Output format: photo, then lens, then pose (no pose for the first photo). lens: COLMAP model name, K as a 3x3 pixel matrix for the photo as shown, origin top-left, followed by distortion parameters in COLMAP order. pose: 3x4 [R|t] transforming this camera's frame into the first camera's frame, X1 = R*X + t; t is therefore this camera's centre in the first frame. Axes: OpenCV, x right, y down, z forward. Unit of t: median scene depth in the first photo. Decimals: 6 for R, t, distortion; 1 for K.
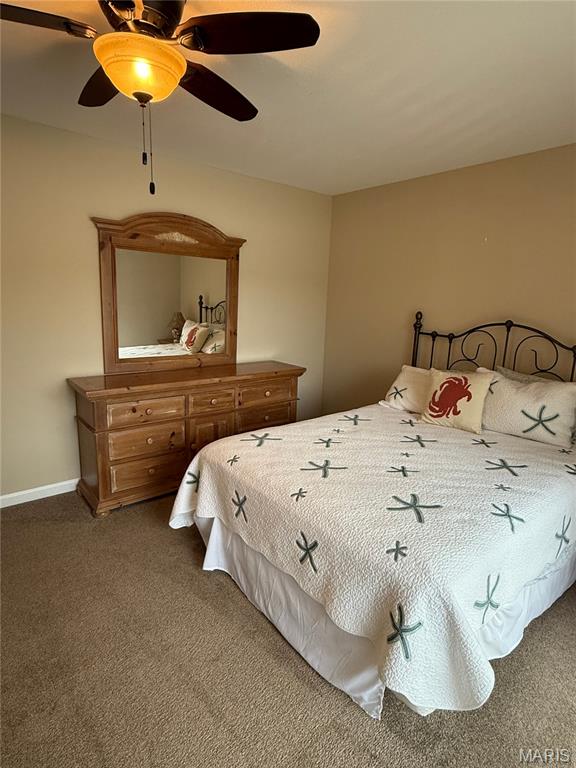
lens RADIAL K [[428.9, 0, 288.0], [0, 428.9, 384.0], [0, 0, 1]] dist [-0.067708, 0.000097]
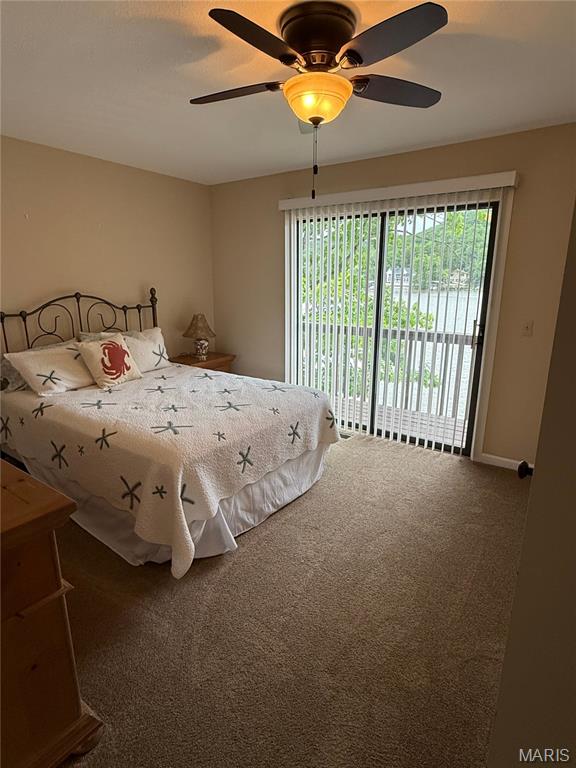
lens RADIAL K [[421.2, 0, 287.9], [0, 421.2, 381.1], [0, 0, 1]] dist [0.000847, 0.000554]
pose [[-0.275142, -0.254722, 0.927046, -0.923984], [0.180972, 0.933303, 0.310153, -0.203768], [-0.944217, 0.253106, -0.210693, 0.850475]]
